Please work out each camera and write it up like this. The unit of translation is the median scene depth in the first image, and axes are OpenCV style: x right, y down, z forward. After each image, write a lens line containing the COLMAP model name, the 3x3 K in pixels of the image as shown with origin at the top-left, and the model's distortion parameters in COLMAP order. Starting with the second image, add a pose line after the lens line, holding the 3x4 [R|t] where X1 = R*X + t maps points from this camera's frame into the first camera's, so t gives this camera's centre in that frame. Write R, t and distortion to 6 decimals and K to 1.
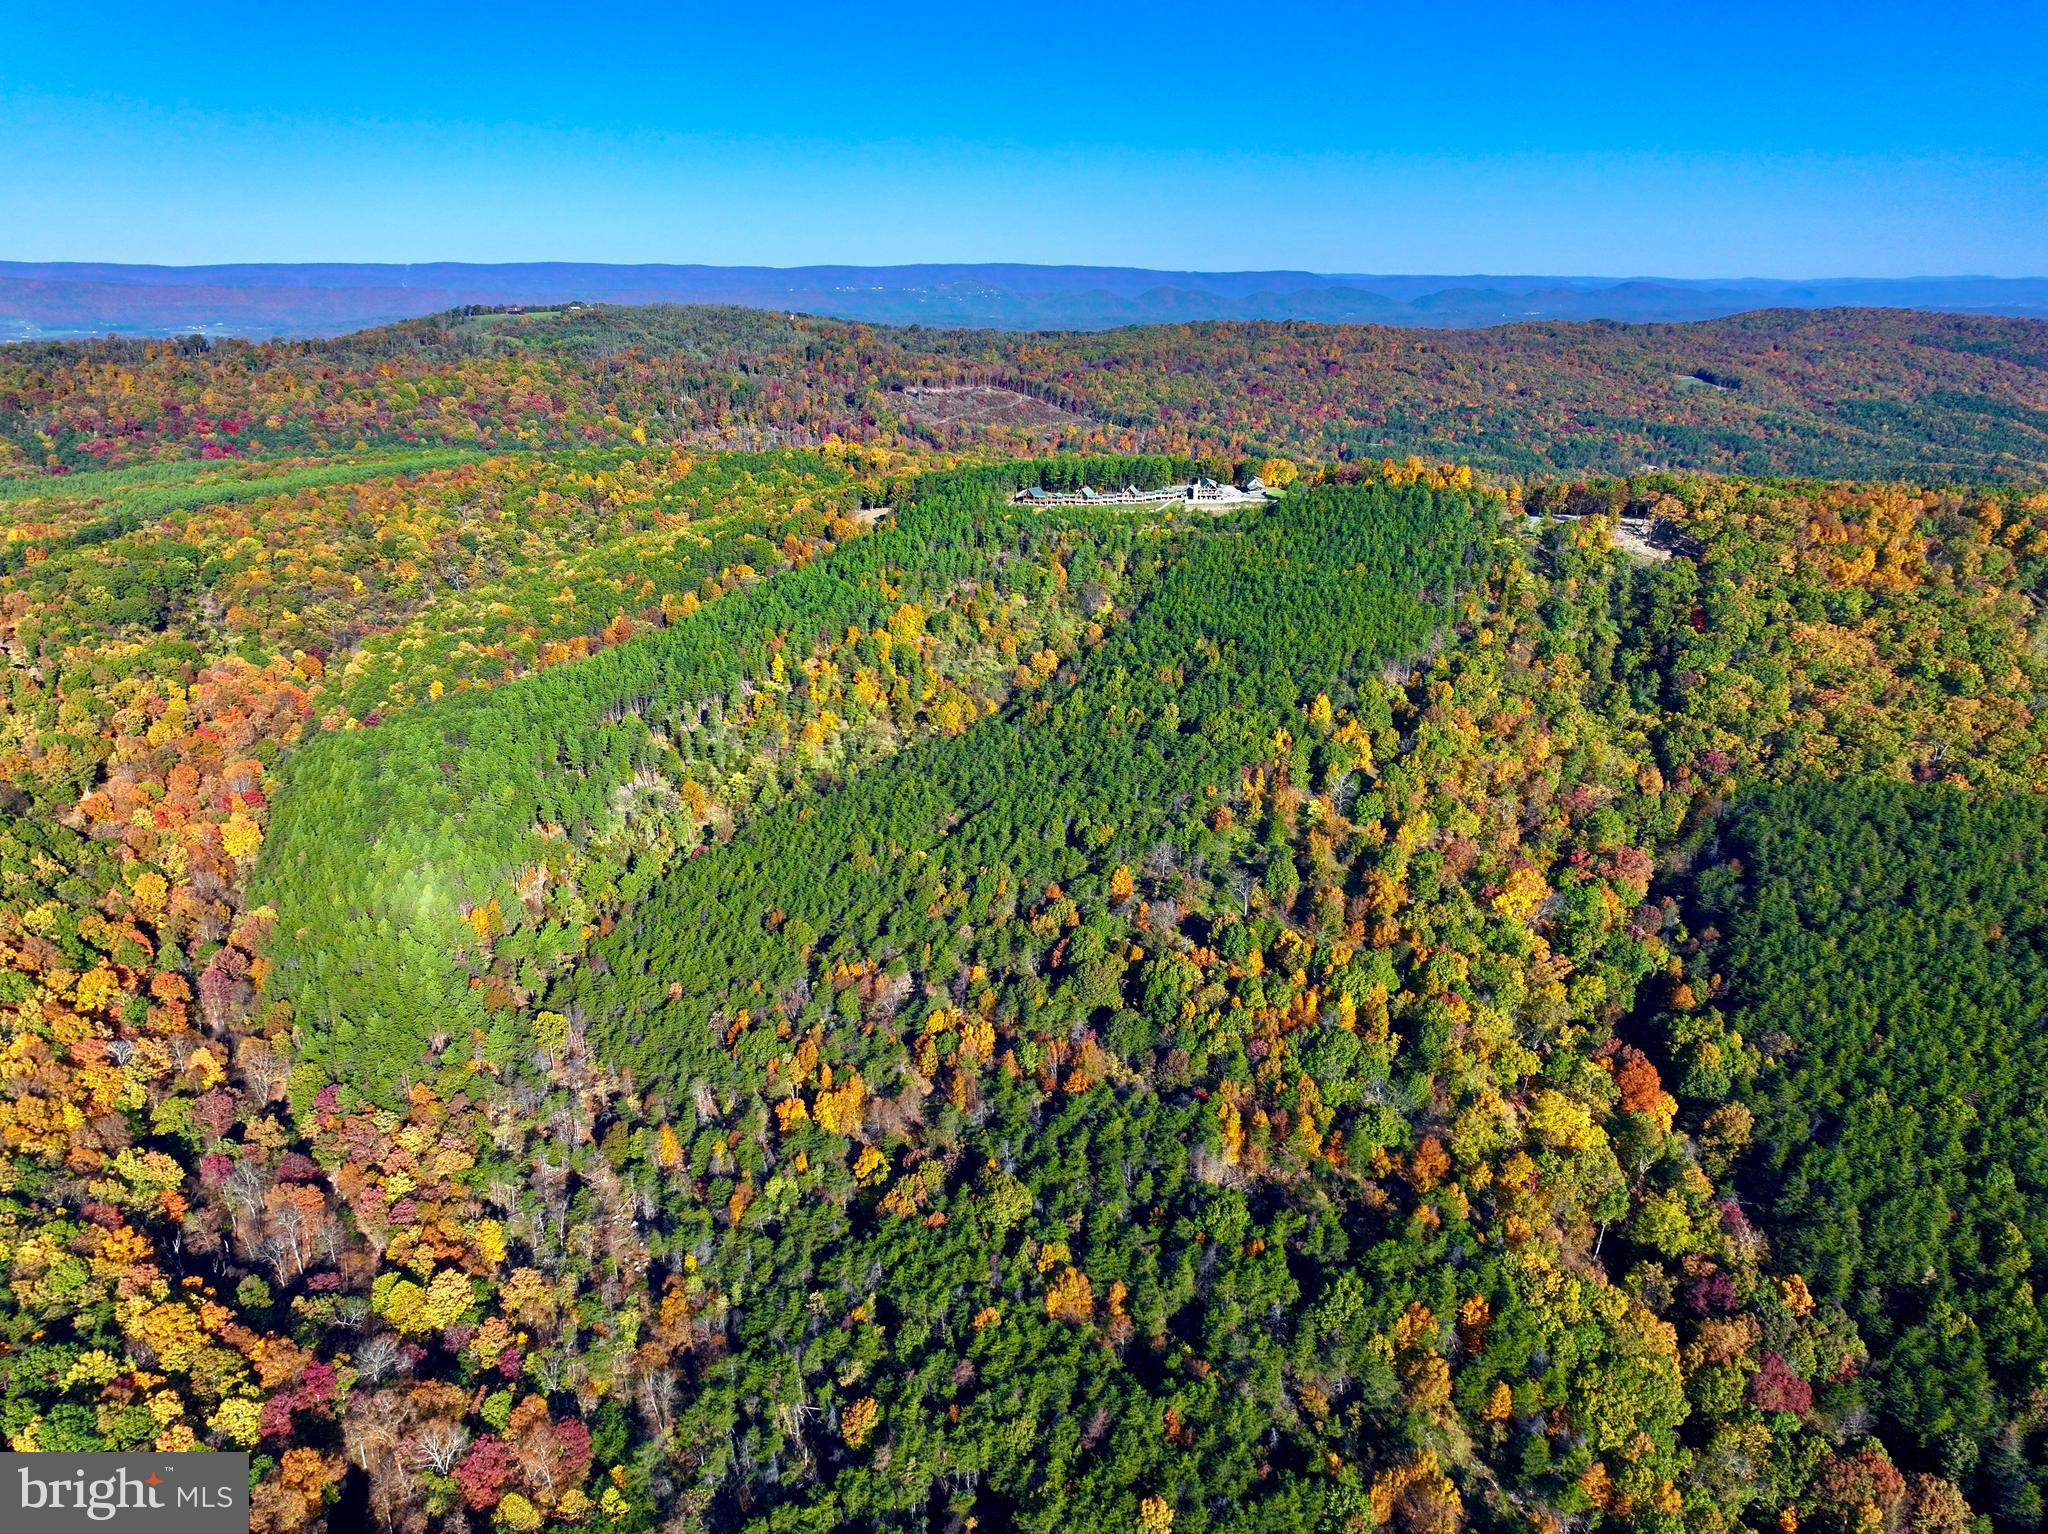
lens RADIAL K [[1449.3, 0, 1024.0], [0, 1449.3, 767.0], [0, 0, 1]] dist [-0.012980, 0.033266]
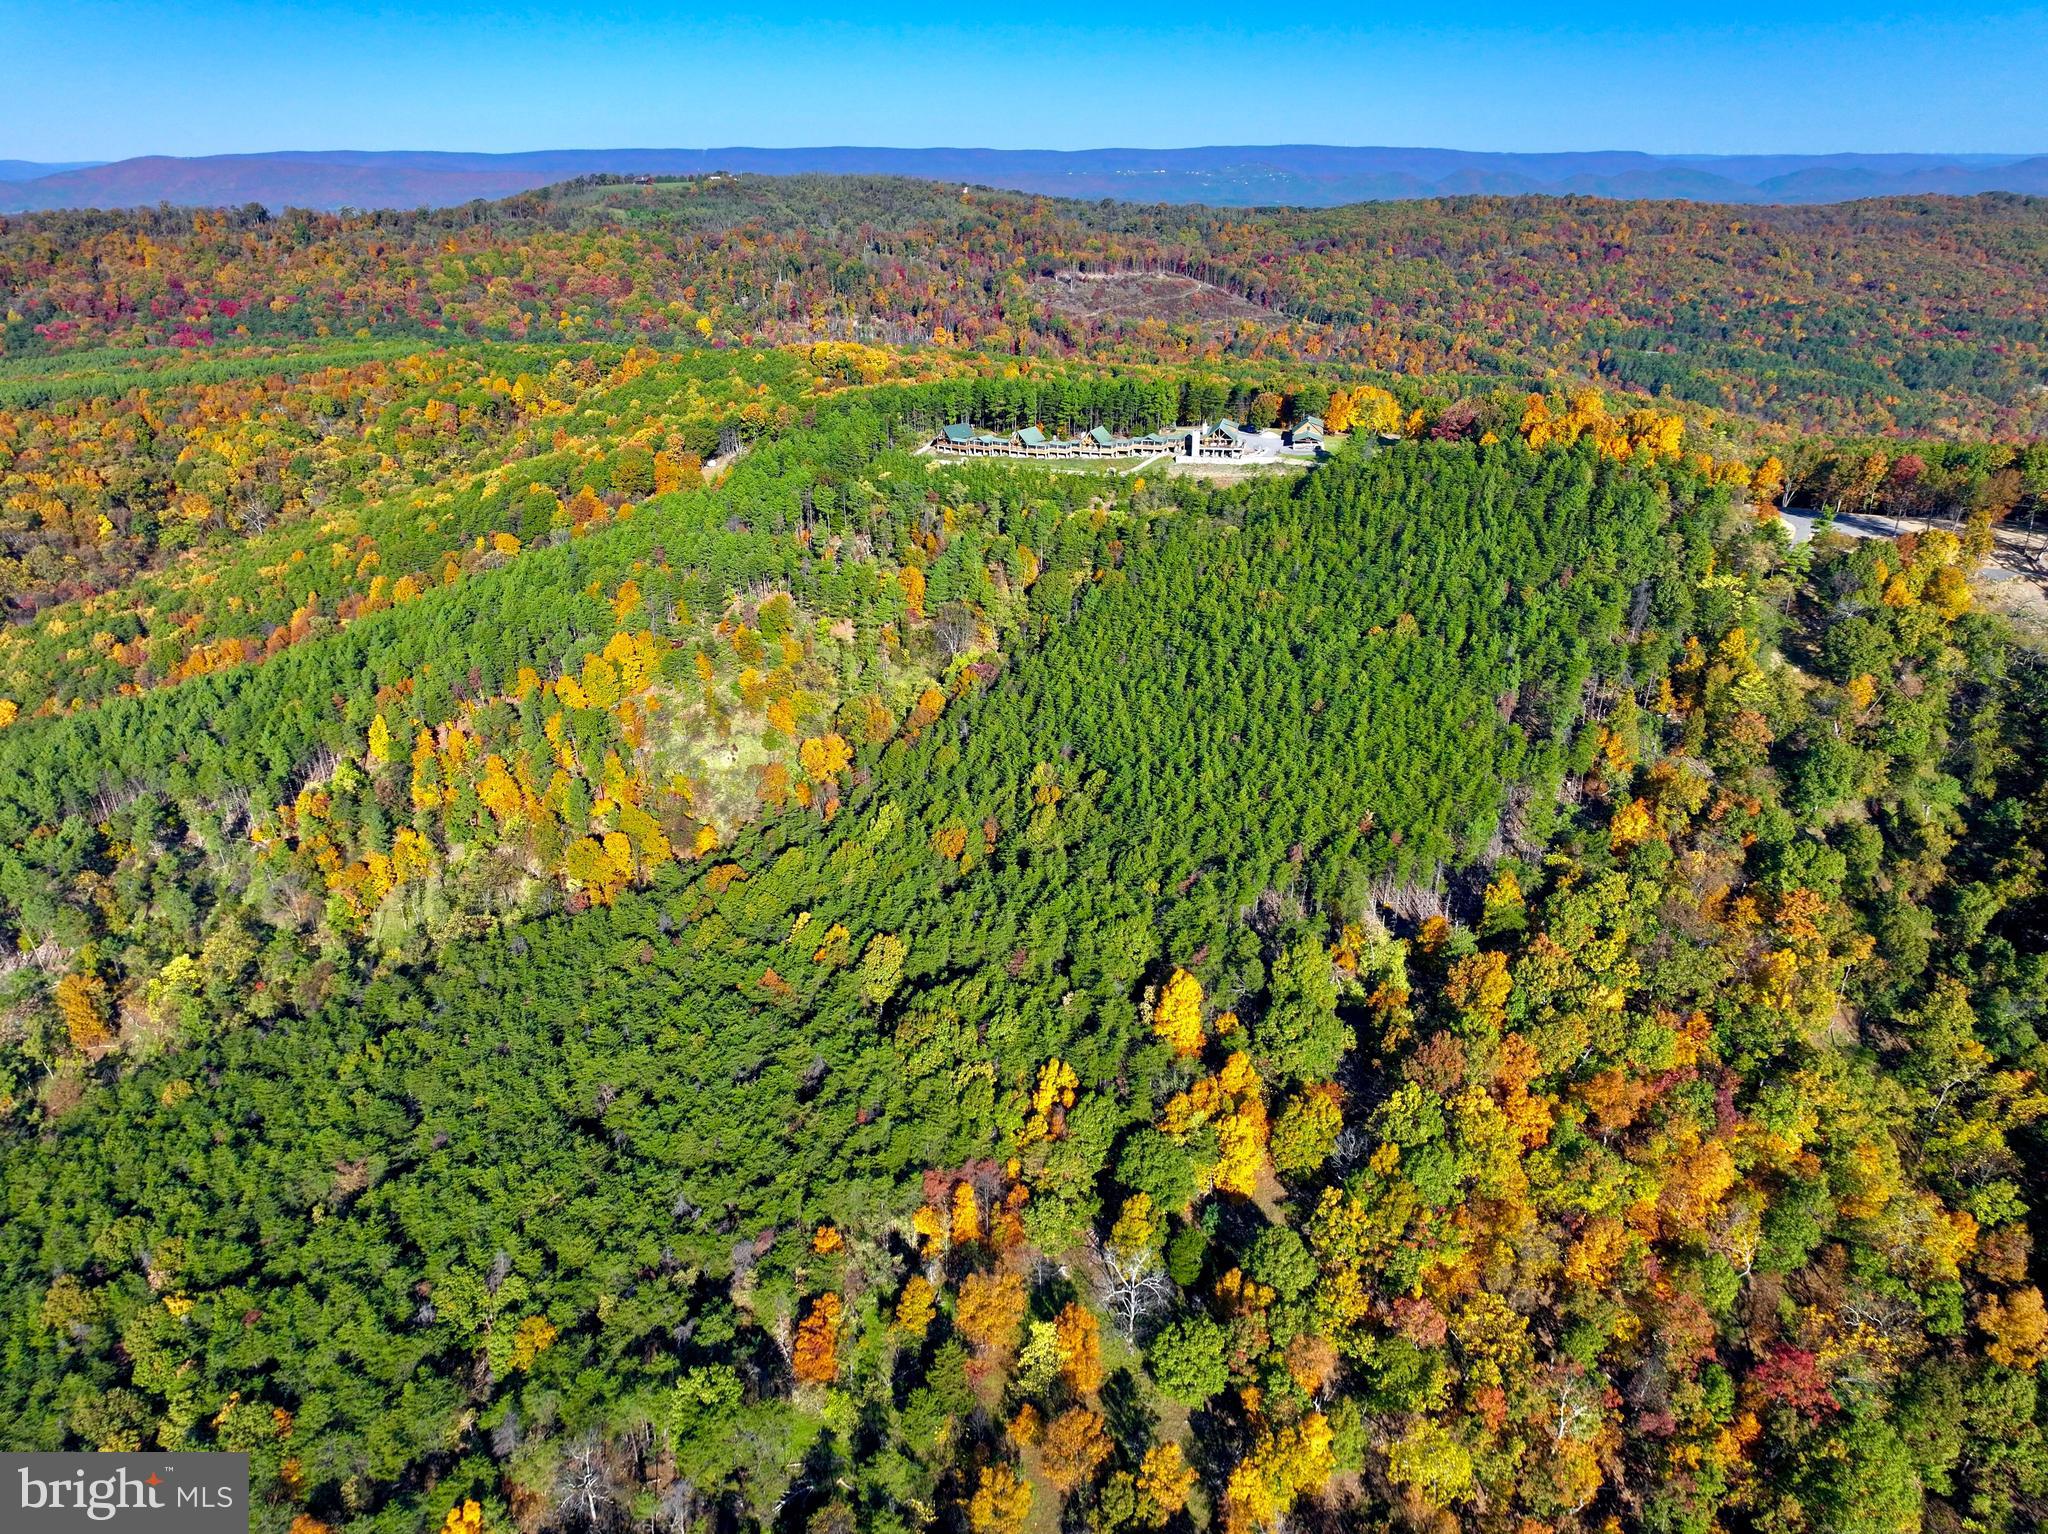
lens RADIAL K [[1449.3, 0, 1024.0], [0, 1449.3, 767.0], [0, 0, 1]] dist [-0.012980, 0.033266]
pose [[0.981518, 0.069824, -0.178179, 0.167574], [-0.057293, 0.995571, 0.074536, -0.101670], [0.182594, -0.062950, 0.981171, 0.414823]]
